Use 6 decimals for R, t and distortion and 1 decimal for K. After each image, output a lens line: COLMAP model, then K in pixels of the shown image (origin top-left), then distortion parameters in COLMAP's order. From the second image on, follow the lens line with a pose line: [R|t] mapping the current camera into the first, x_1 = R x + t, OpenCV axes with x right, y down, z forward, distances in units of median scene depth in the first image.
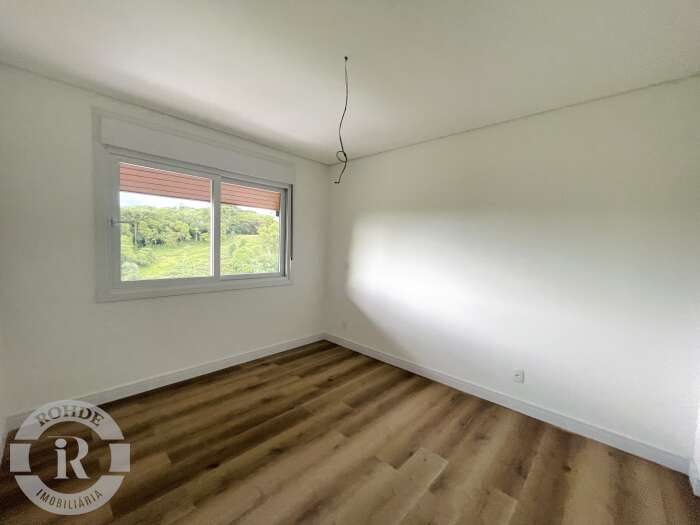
lens RADIAL K [[282.1, 0, 351.4], [0, 282.1, 262.2], [0, 0, 1]] dist [0.002400, 0.000126]
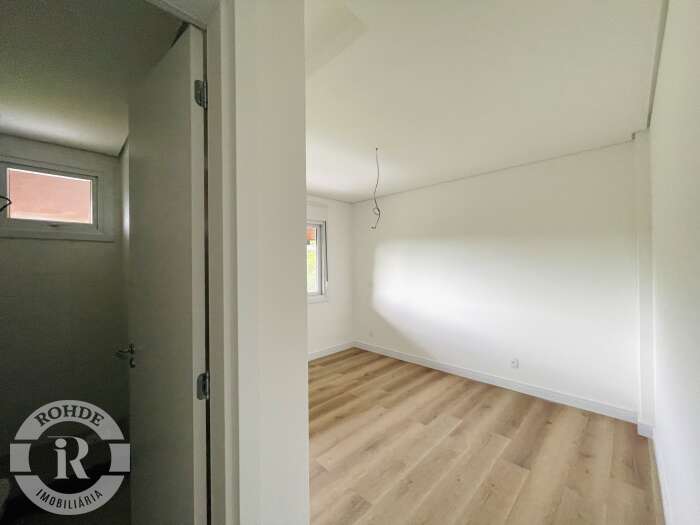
lens RADIAL K [[282.1, 0, 348.4], [0, 282.1, 263.7], [0, 0, 1]] dist [0.002400, 0.000126]
pose [[0.998182, -0.045006, -0.040079, -0.106369], [0.042563, 0.997300, -0.059834, -0.010628], [0.042664, 0.058019, 0.997403, -0.380251]]
